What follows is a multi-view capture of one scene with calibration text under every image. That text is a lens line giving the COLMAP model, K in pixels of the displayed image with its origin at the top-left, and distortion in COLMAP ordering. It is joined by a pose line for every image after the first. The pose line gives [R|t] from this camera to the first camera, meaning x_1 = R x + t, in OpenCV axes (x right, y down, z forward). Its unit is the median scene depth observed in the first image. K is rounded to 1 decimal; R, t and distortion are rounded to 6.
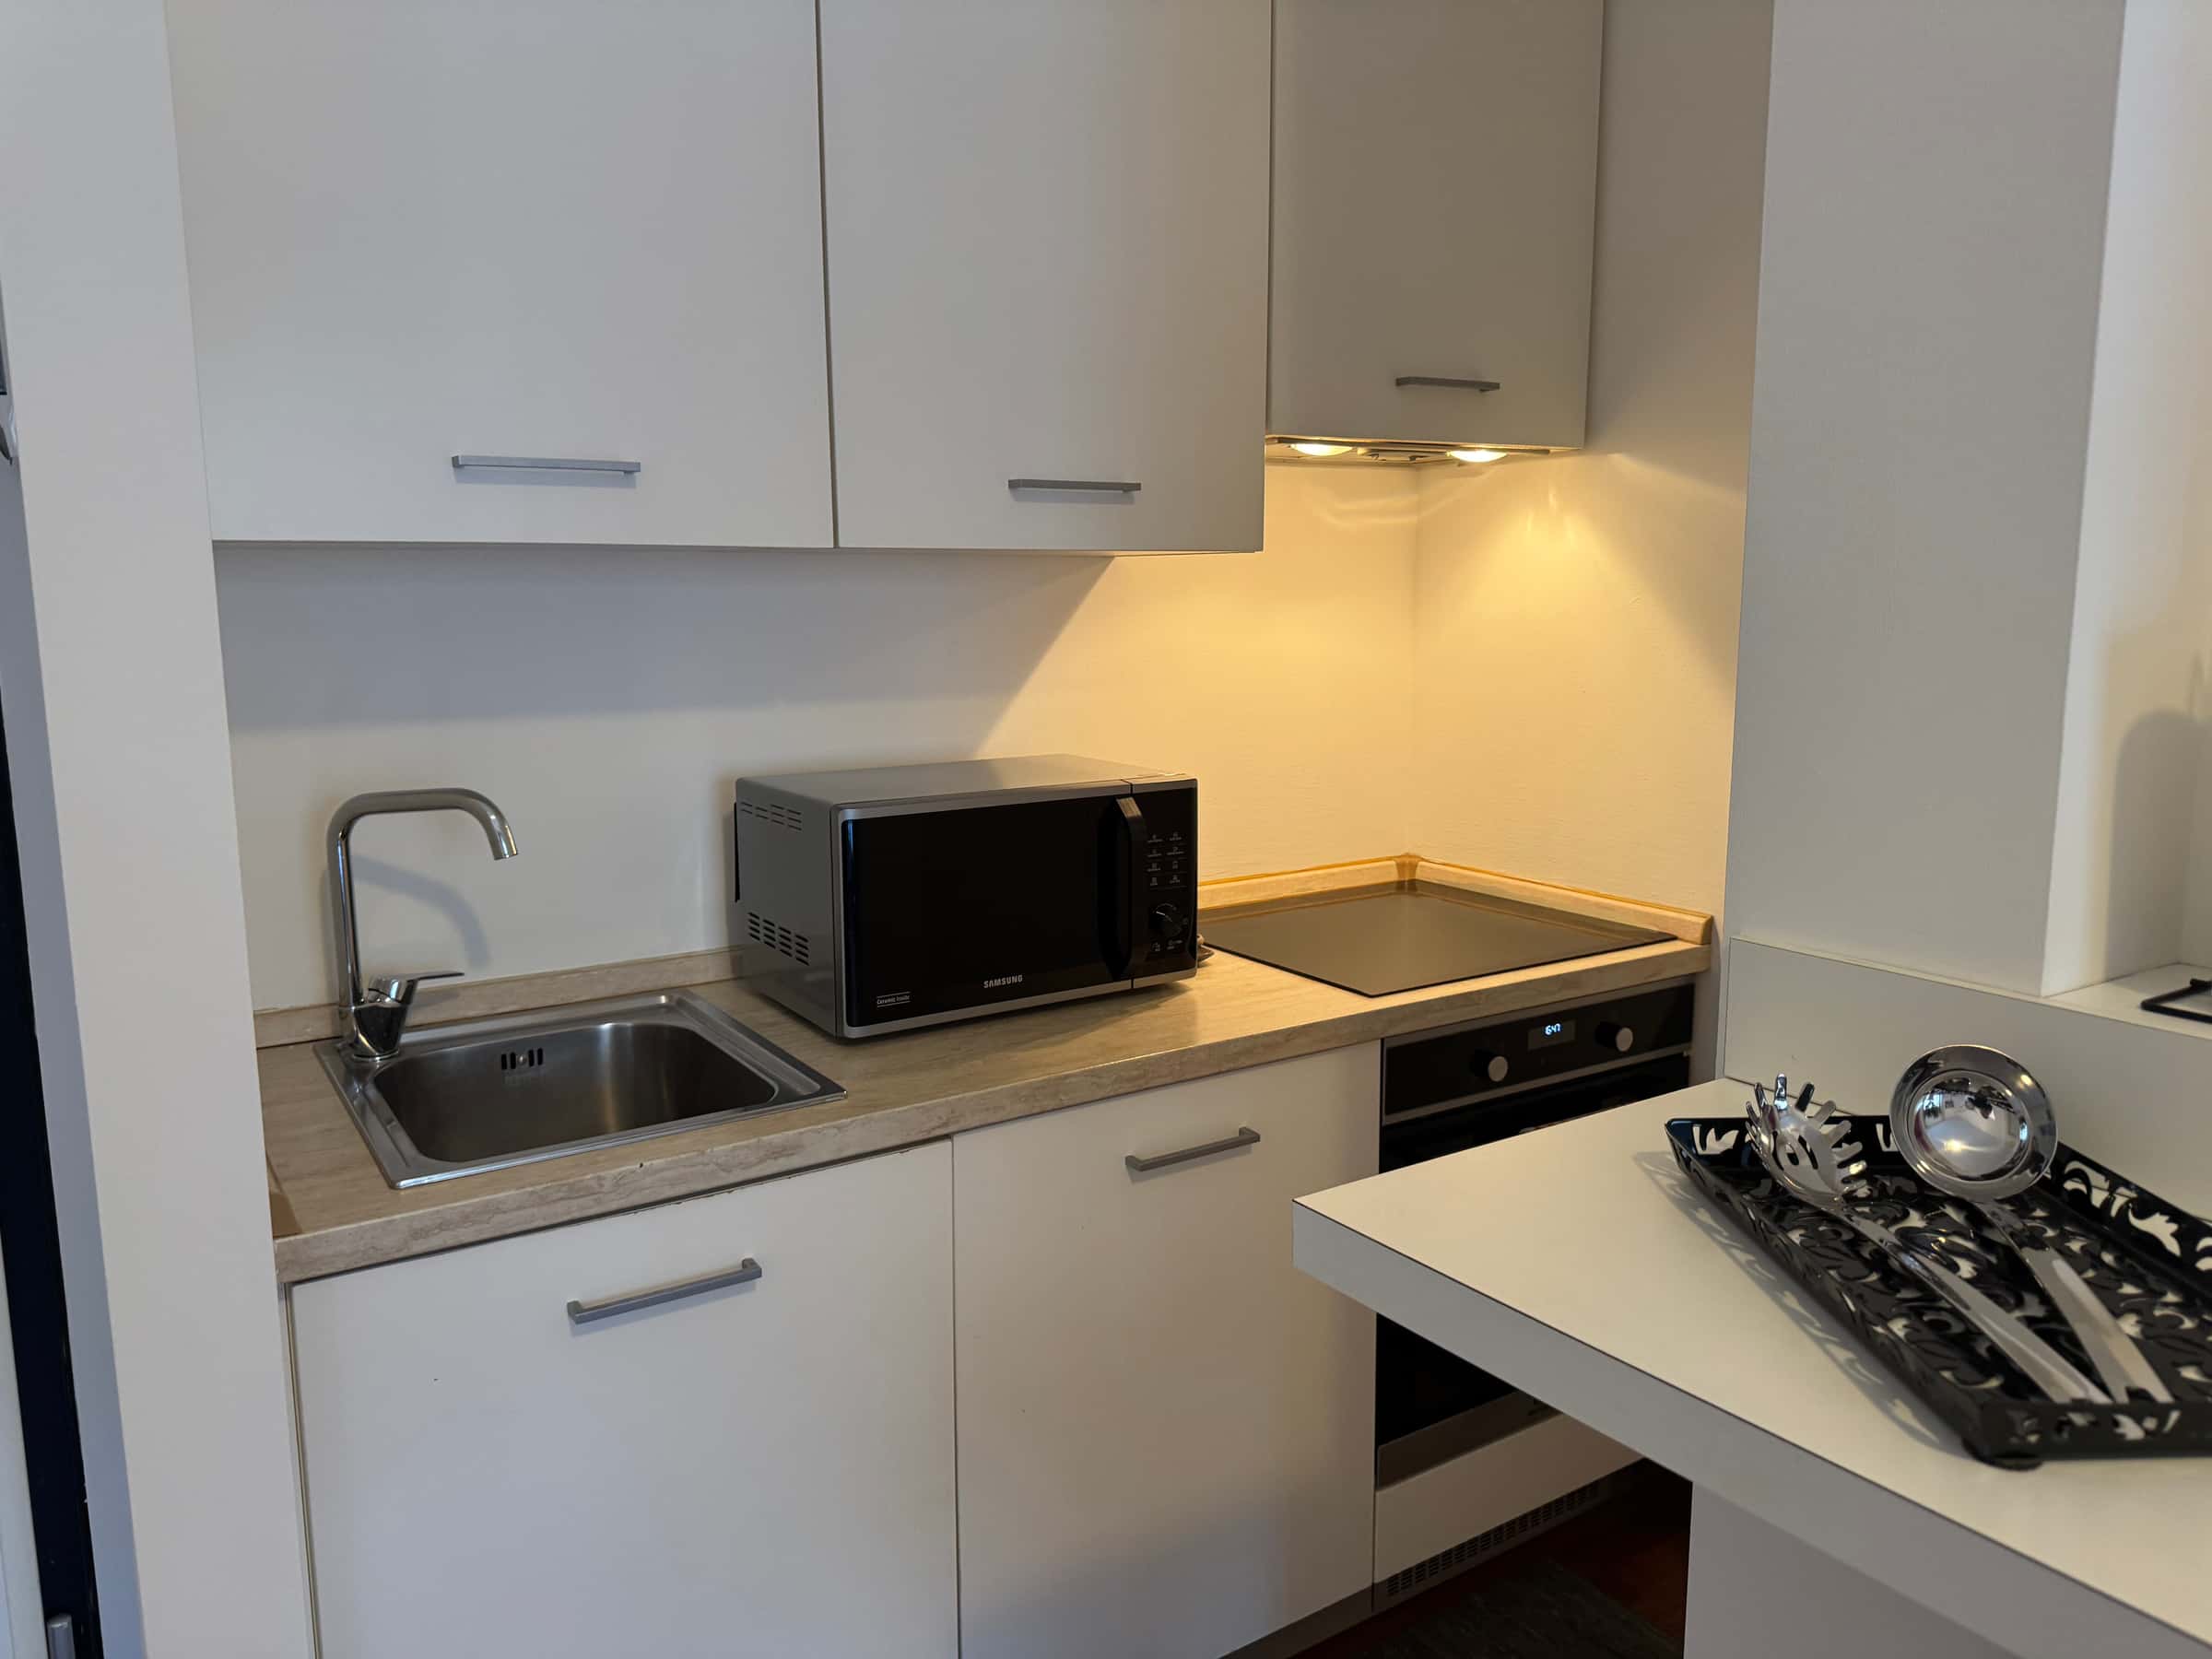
lens RADIAL K [[1565.2, 0, 1127.8], [0, 1565.2, 811.6], [0, 0, 1]] dist [0.046659, -0.062728]
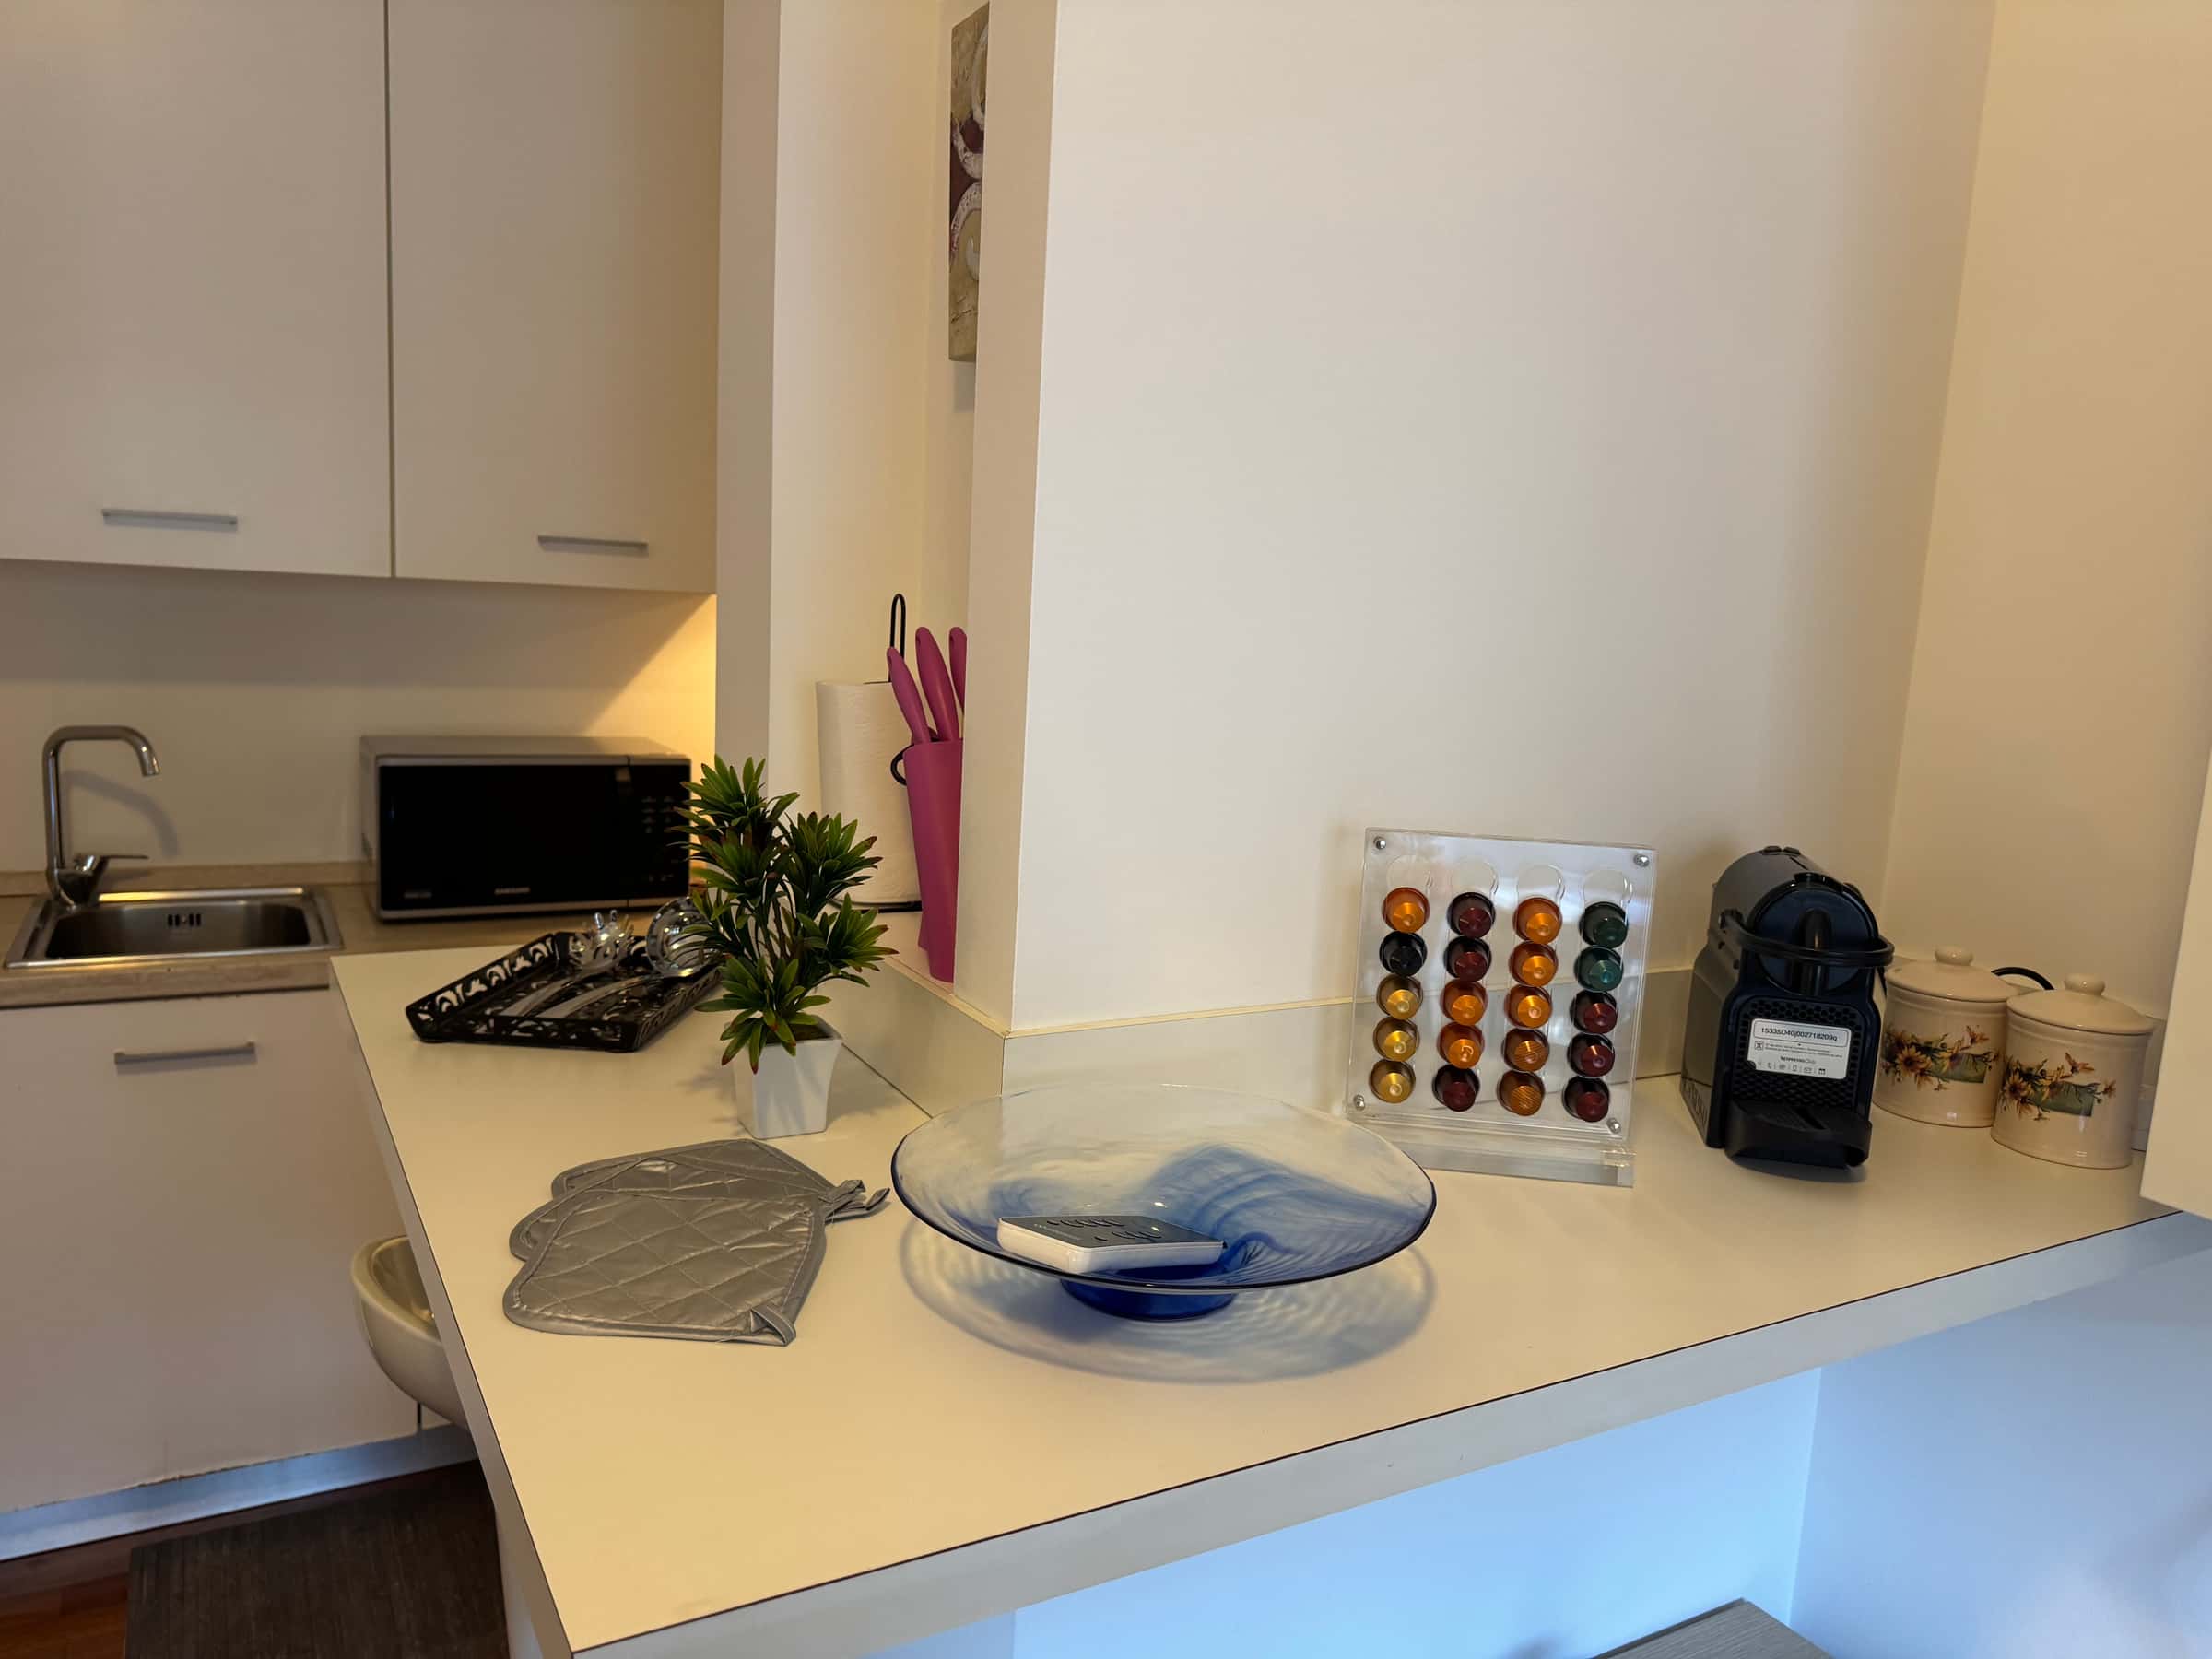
lens RADIAL K [[1565.2, 0, 1127.8], [0, 1565.2, 838.0], [0, 0, 1]] dist [0.046659, -0.062728]
pose [[0.995986, 0.069578, -0.056303, 0.555638], [-0.069400, 0.997576, 0.005126, 0.015588], [0.056523, -0.001198, 0.998401, -0.393917]]
